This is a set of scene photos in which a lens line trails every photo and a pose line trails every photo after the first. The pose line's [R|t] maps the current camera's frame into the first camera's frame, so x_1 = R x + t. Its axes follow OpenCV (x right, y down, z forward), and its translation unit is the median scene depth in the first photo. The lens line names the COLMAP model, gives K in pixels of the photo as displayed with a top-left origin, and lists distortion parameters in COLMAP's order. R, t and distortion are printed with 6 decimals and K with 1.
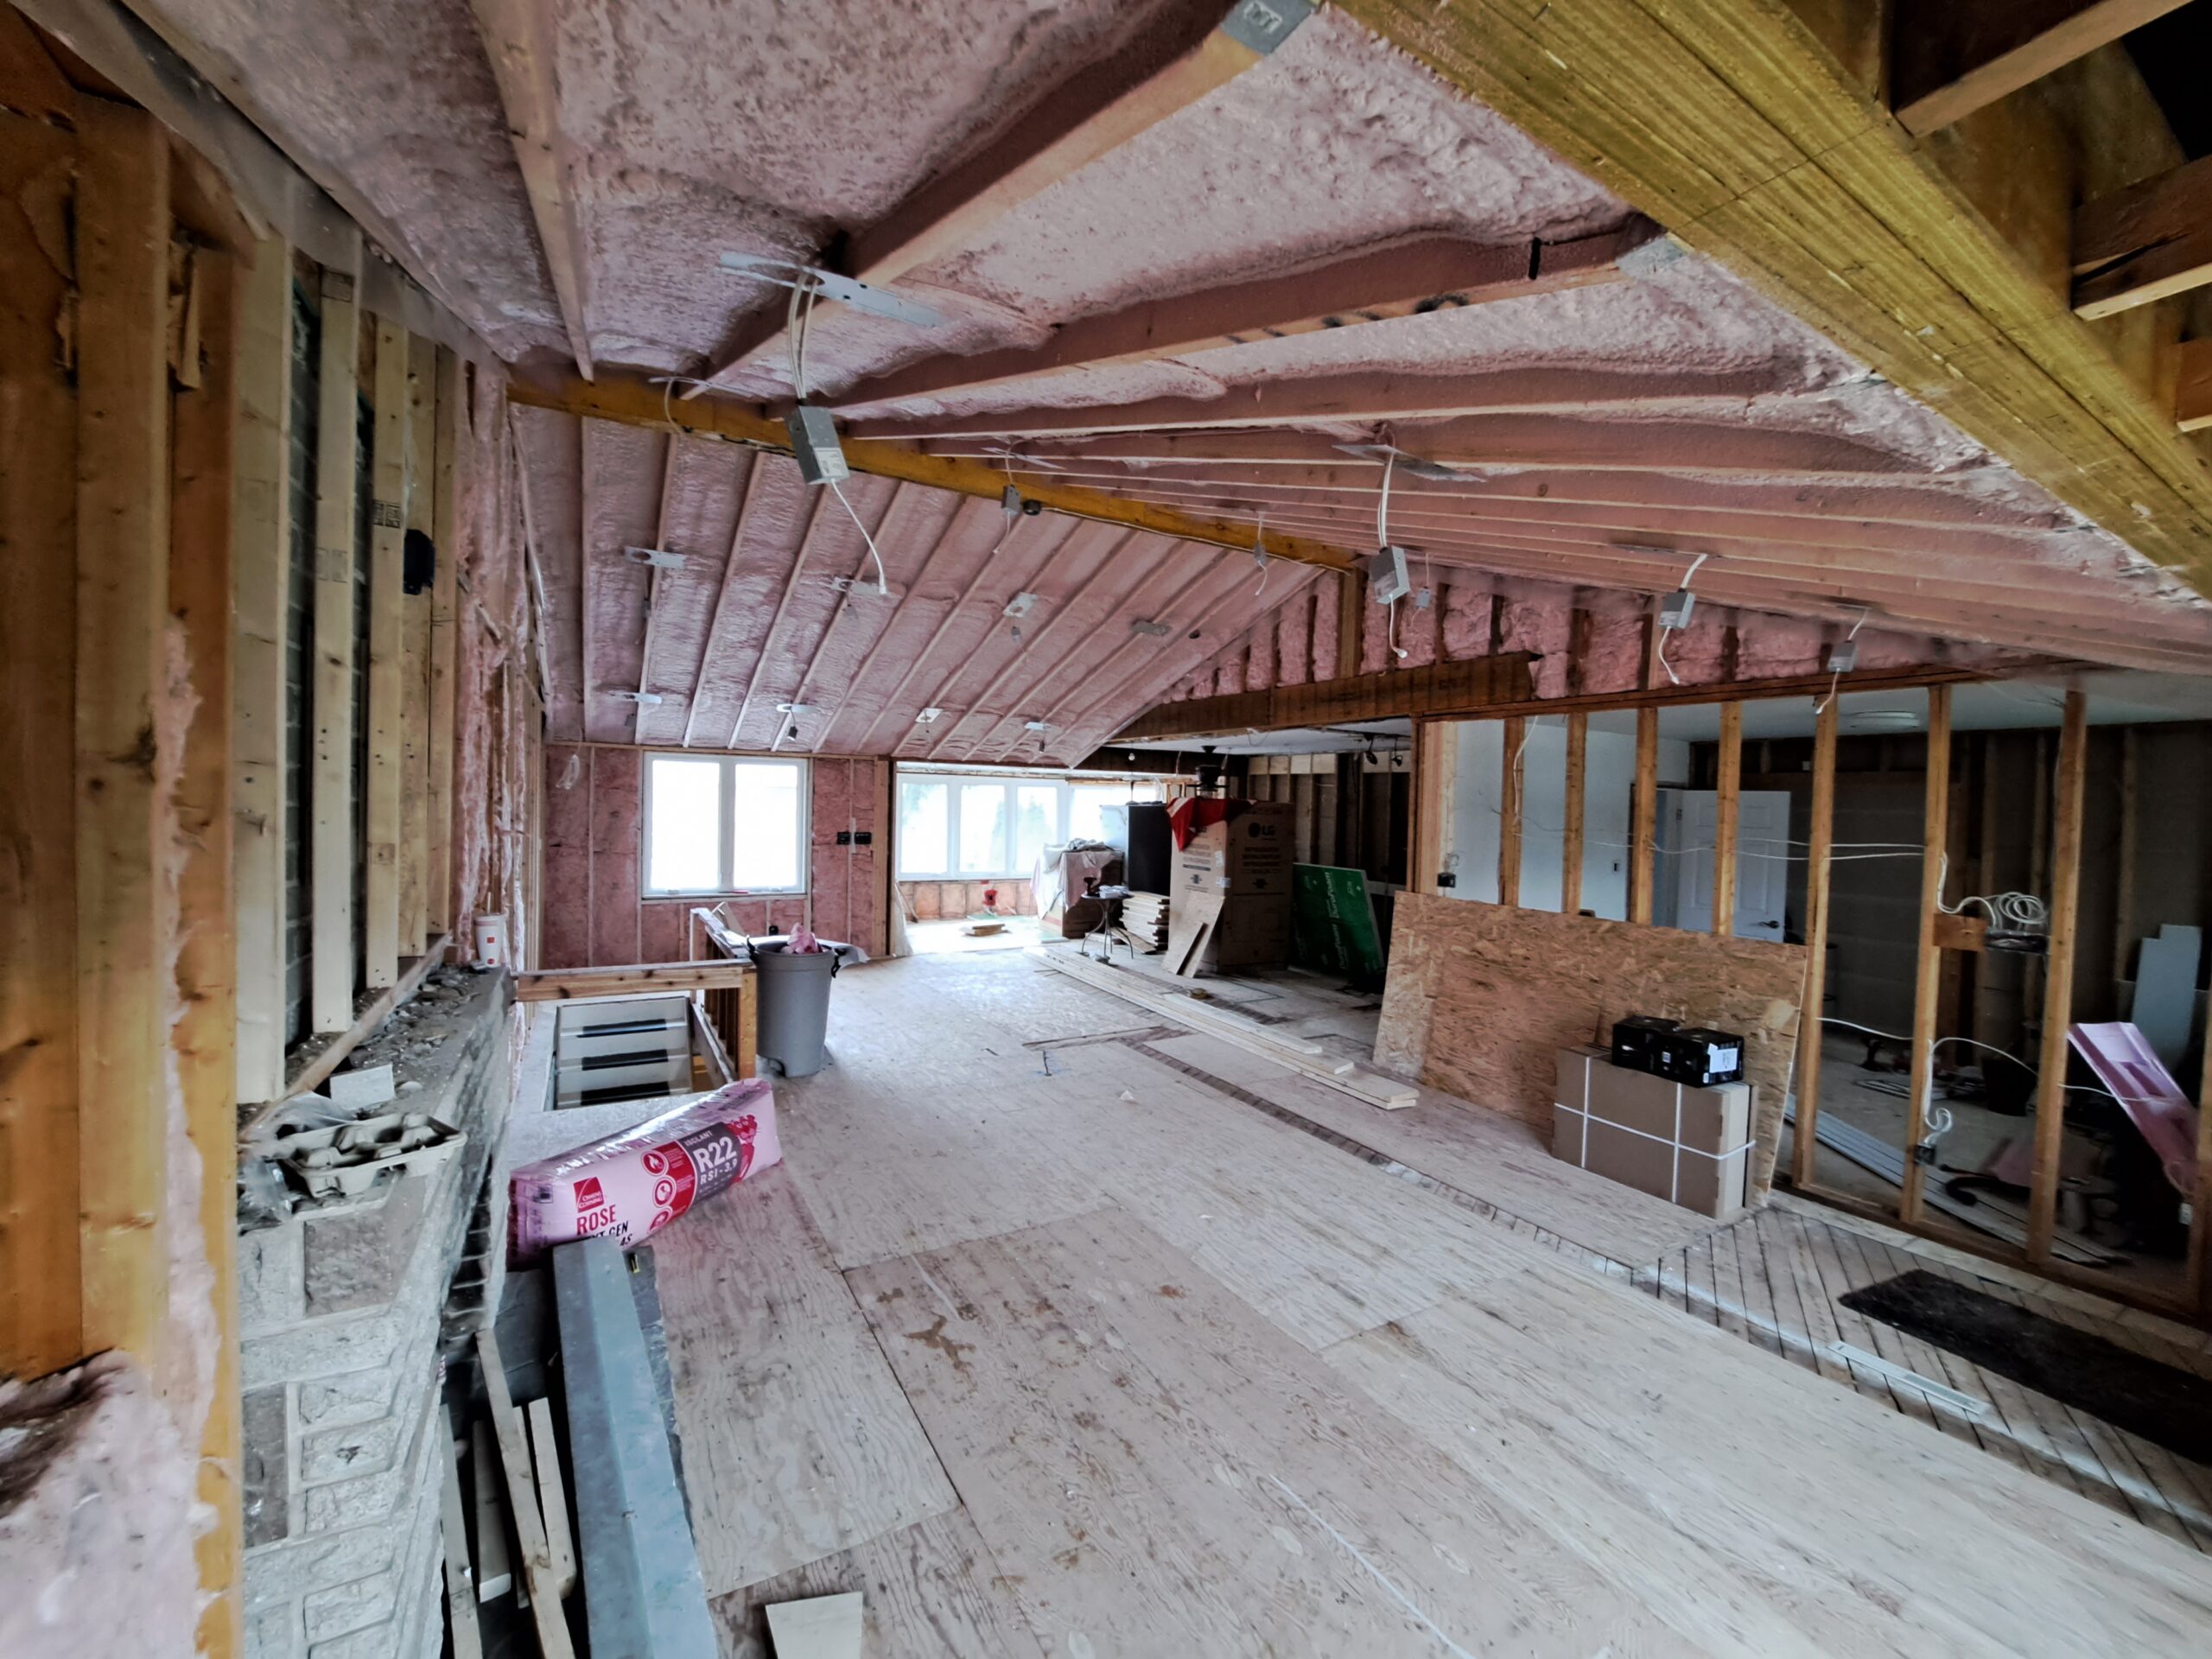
lens RADIAL K [[884.7, 0, 1099.0], [0, 884.7, 823.9], [0, 0, 1]] dist [-0.022160, 0.002320]
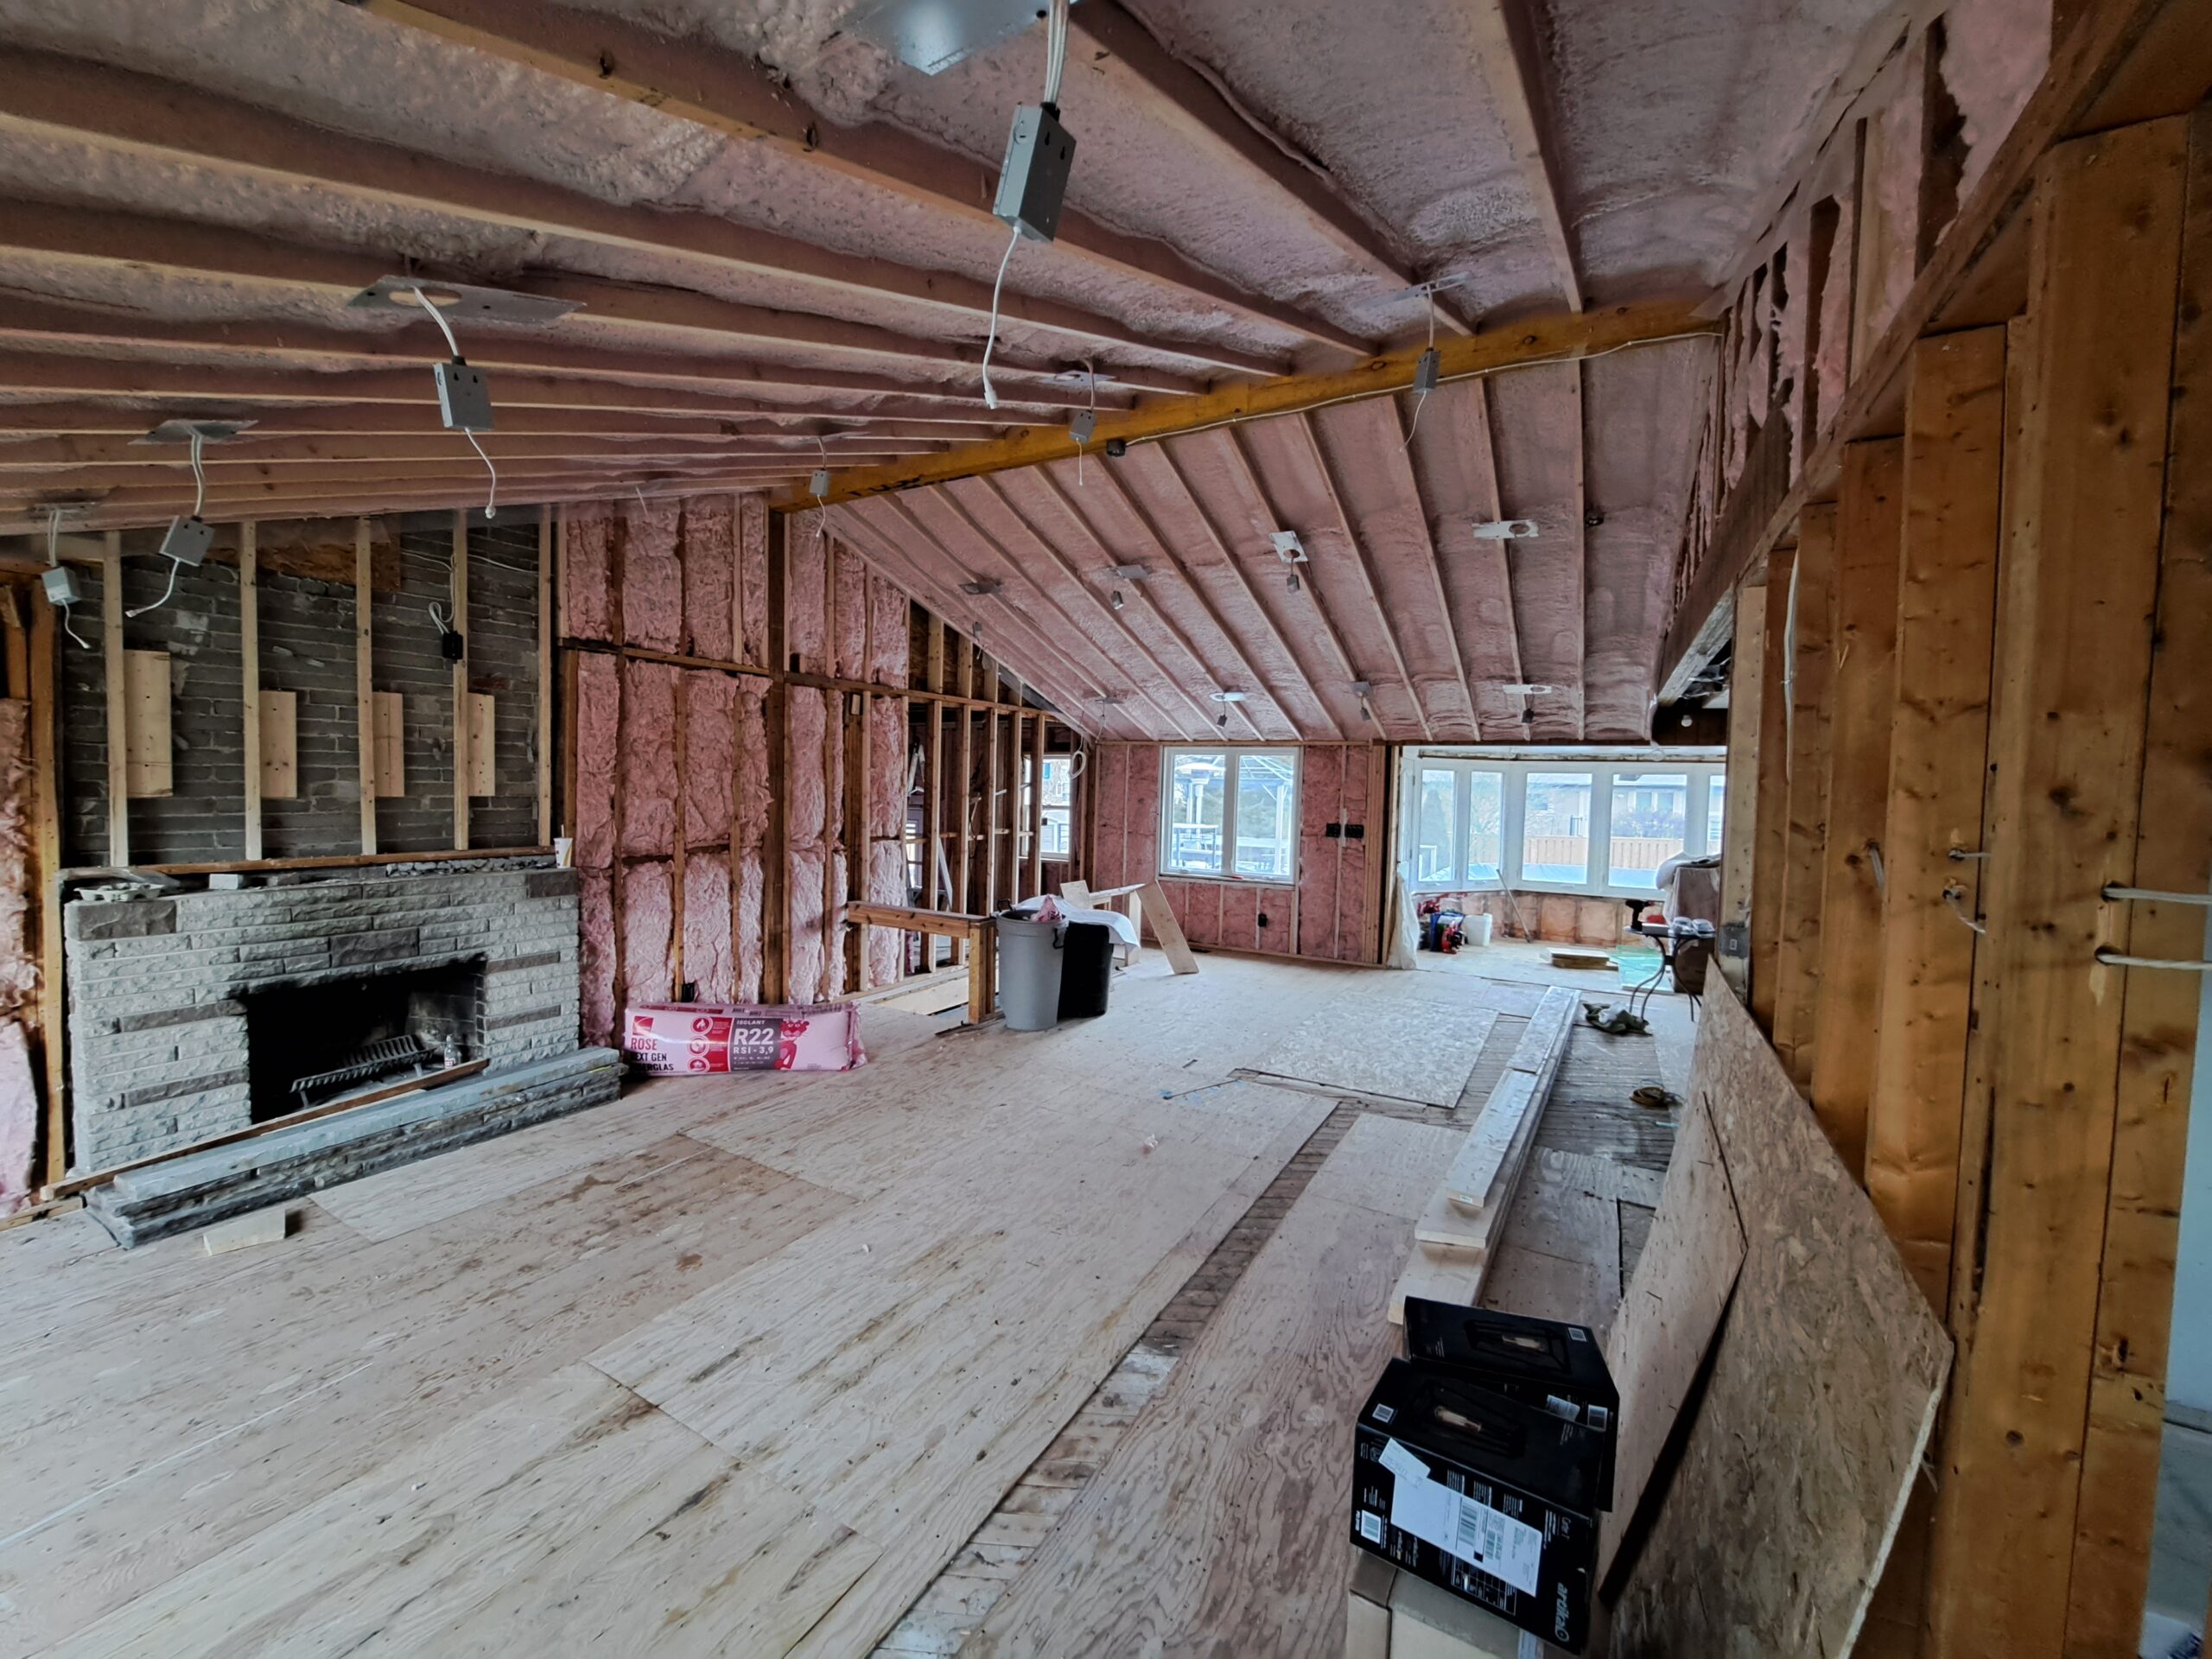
lens RADIAL K [[884.7, 0, 1093.8], [0, 884.7, 825.9], [0, 0, 1]] dist [-0.022160, 0.002320]
pose [[0.494939, 0.027831, -0.868482, 1.723543], [-0.032012, 0.999392, 0.013783, 0.029020], [0.868338, 0.020980, 0.495529, 1.354997]]
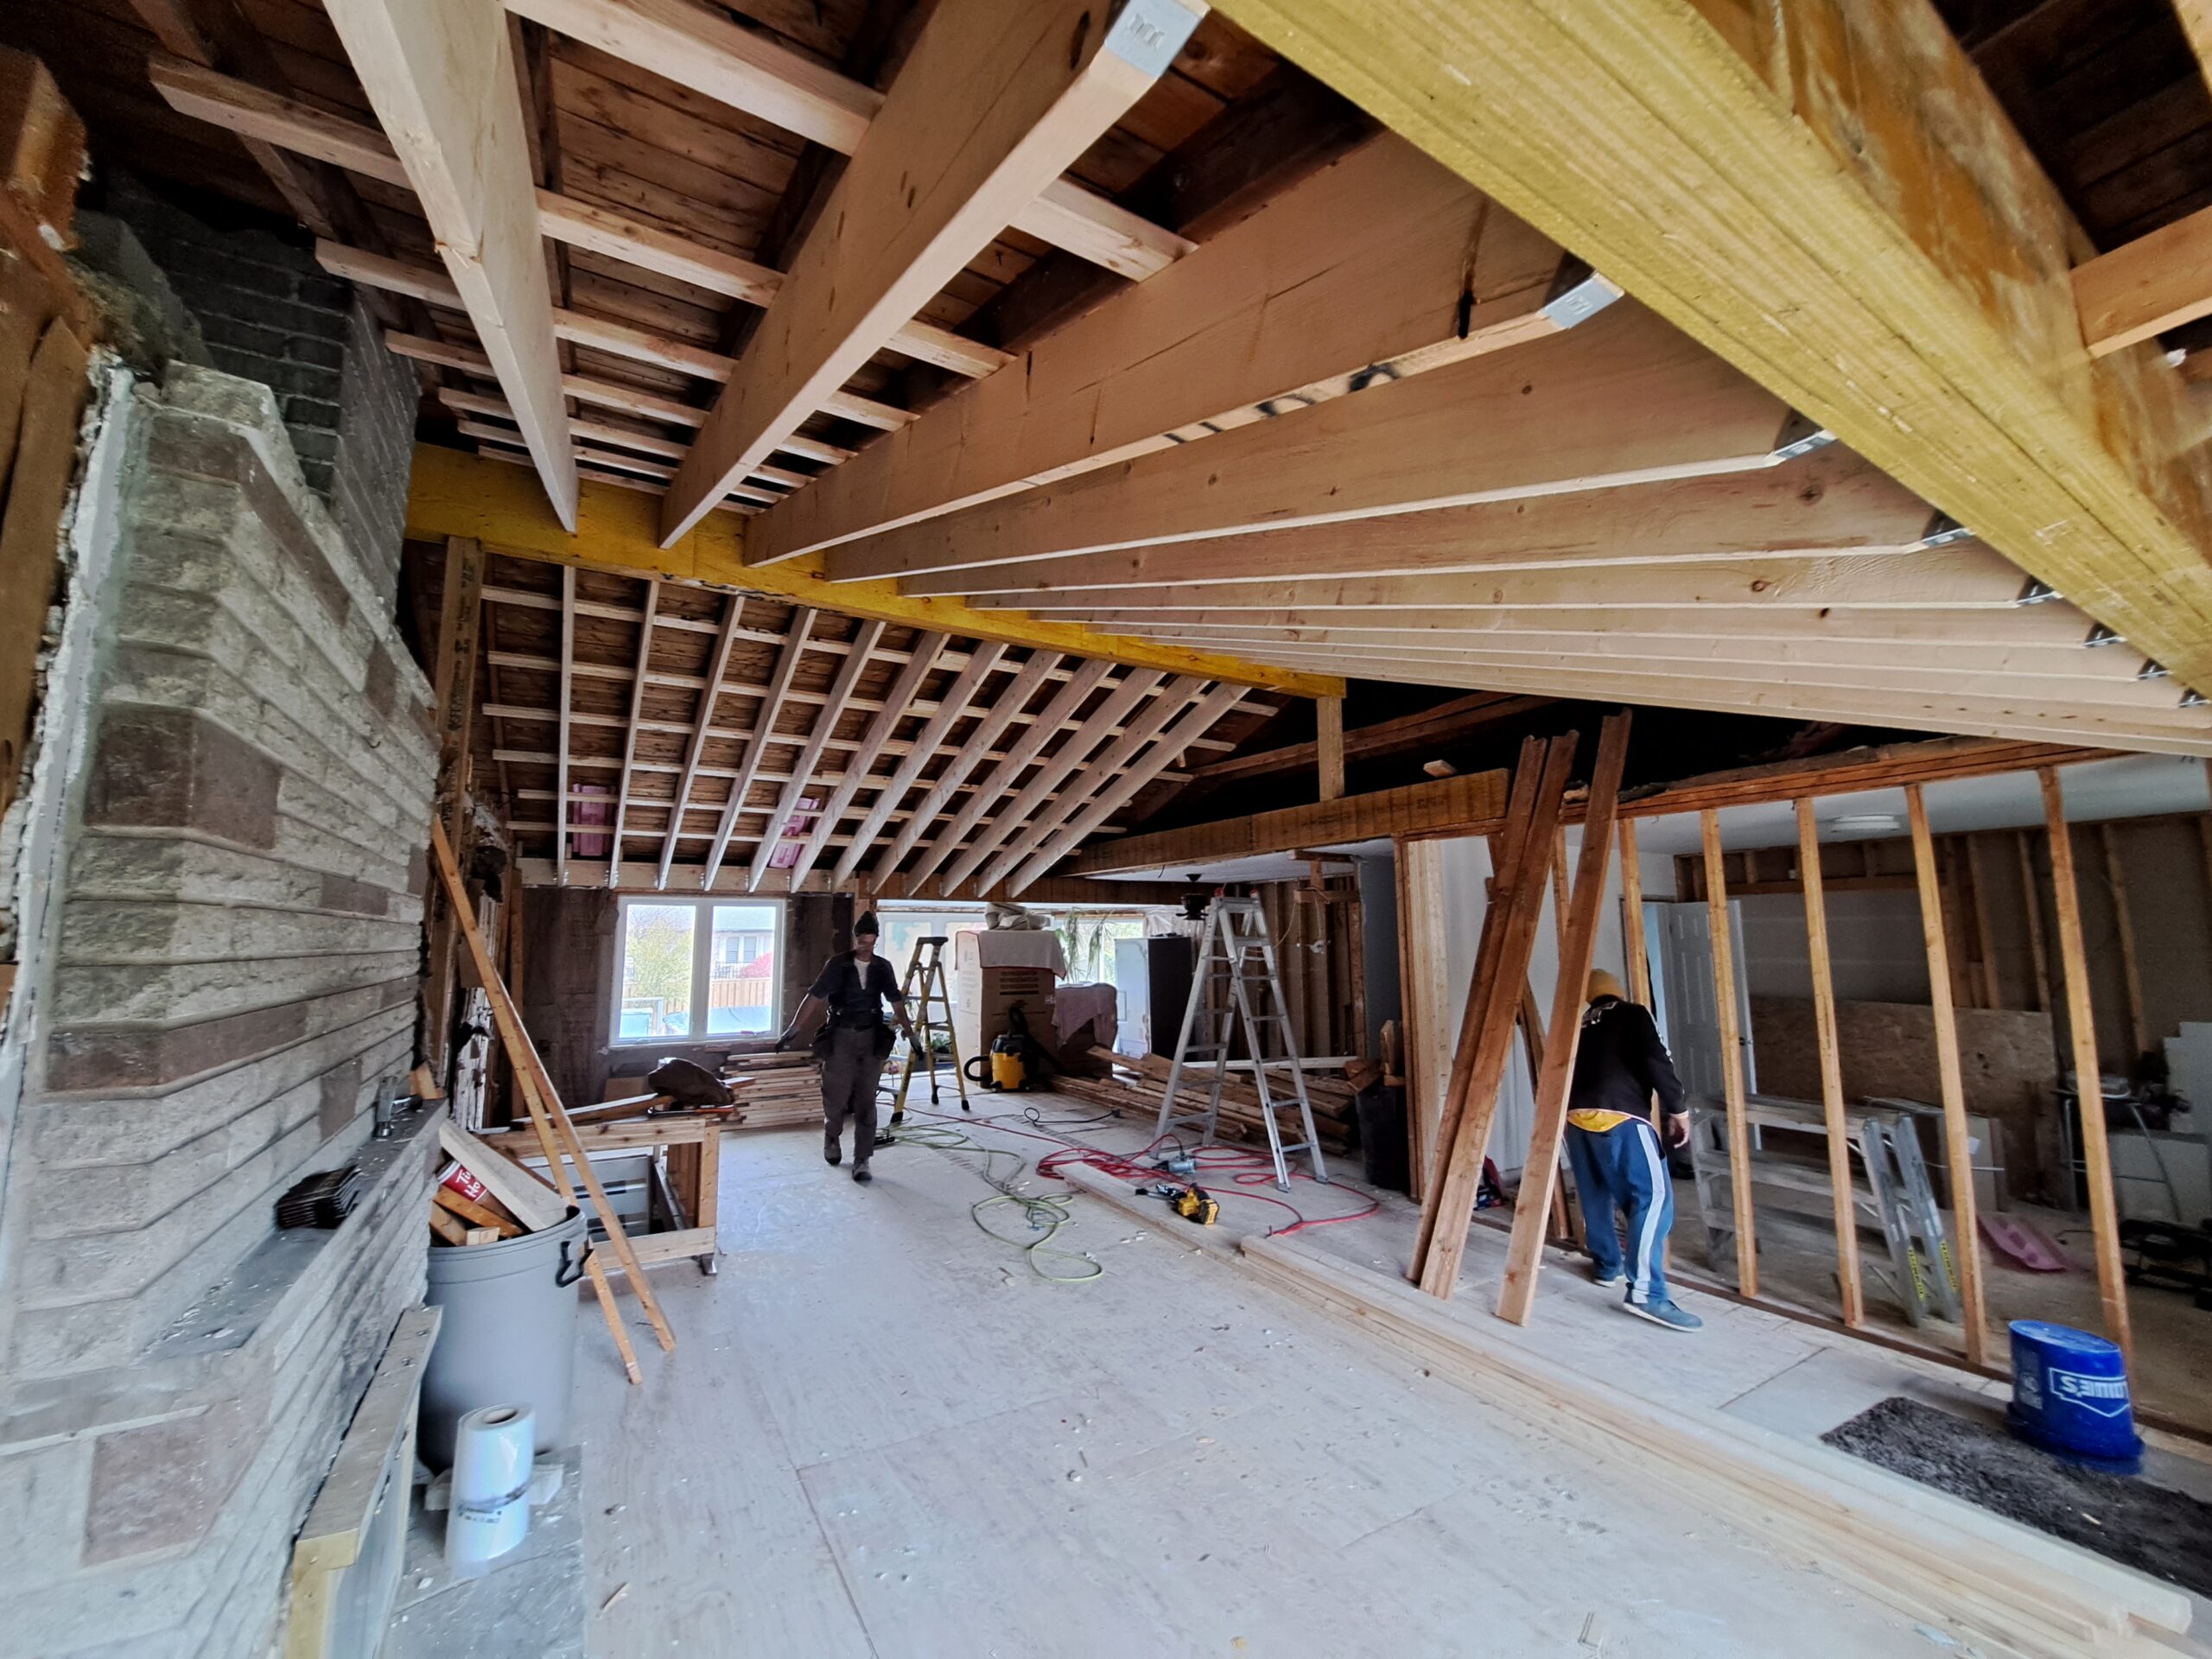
lens RADIAL K [[884.7, 0, 1107.3], [0, 884.7, 825.7], [0, 0, 1]] dist [-0.022160, 0.002320]
pose [[0.999480, -0.024658, 0.020800, 0.045197], [0.027545, 0.987927, -0.152449, 0.031828], [-0.016790, 0.152942, 0.988093, 0.084332]]
